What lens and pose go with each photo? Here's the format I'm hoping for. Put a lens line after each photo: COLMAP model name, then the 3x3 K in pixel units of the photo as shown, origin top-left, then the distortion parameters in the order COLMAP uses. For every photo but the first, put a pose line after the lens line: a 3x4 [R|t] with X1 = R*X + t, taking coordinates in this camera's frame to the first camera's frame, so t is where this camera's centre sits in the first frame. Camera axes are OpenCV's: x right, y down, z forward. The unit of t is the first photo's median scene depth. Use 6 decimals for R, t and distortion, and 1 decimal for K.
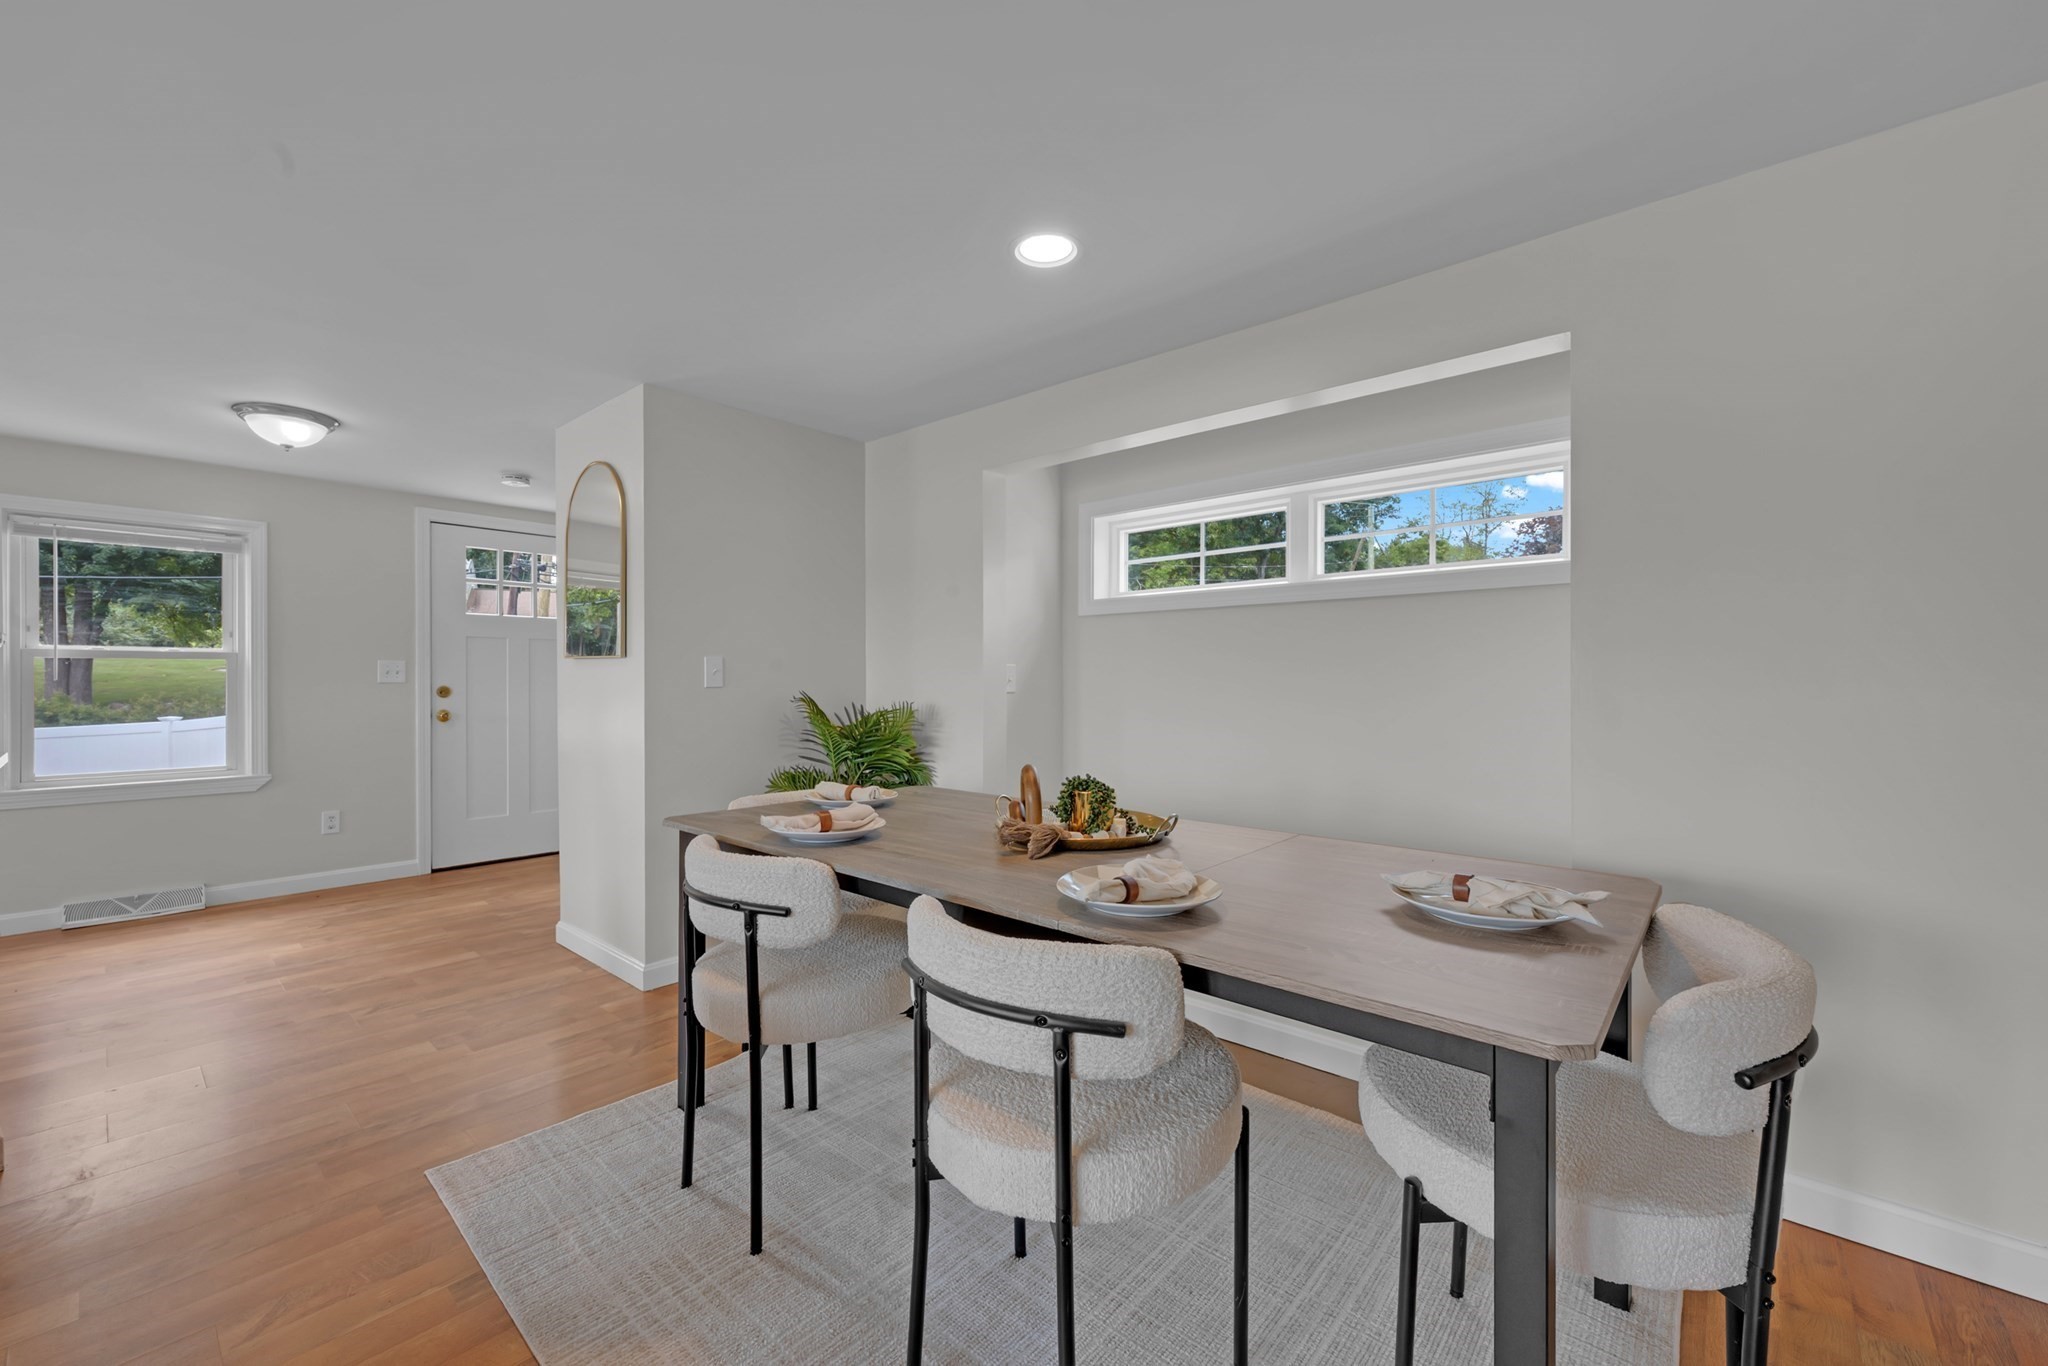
lens RADIAL K [[816.3, 0, 1019.2], [0, 816.3, 681.9], [0, 0, 1]] dist [0.001198, 0.000439]
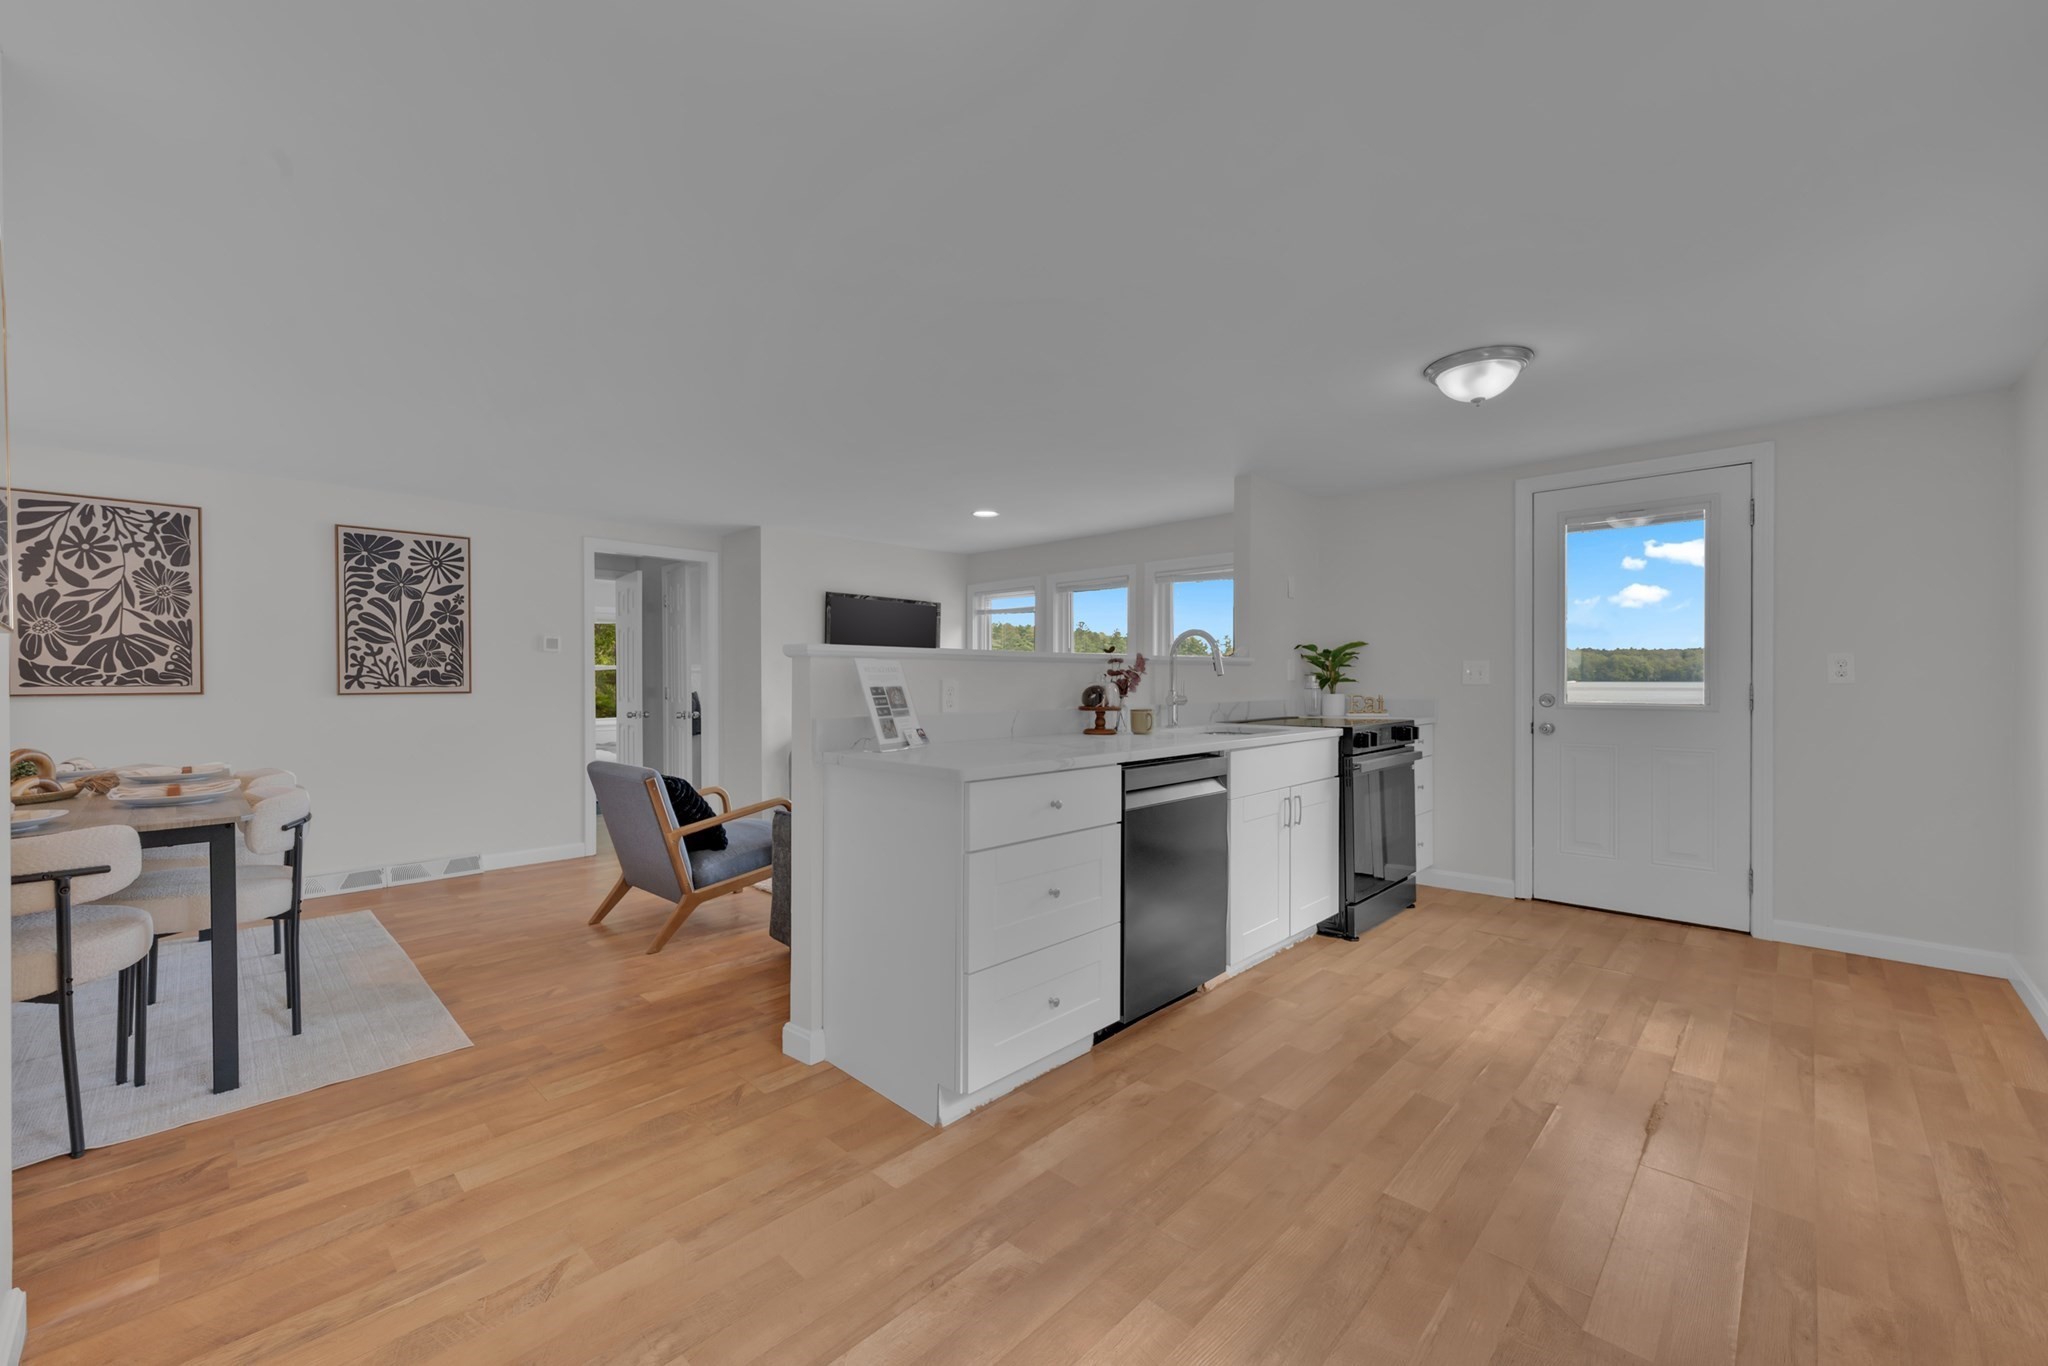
lens RADIAL K [[816.3, 0, 1019.2], [0, 816.3, 681.9], [0, 0, 1]] dist [0.001198, 0.000439]
pose [[-0.998717, 0.001608, 0.050620, -1.274314], [0.001980, 0.999971, 0.007292, -0.009234], [-0.050607, 0.007383, -0.998691, 1.725936]]
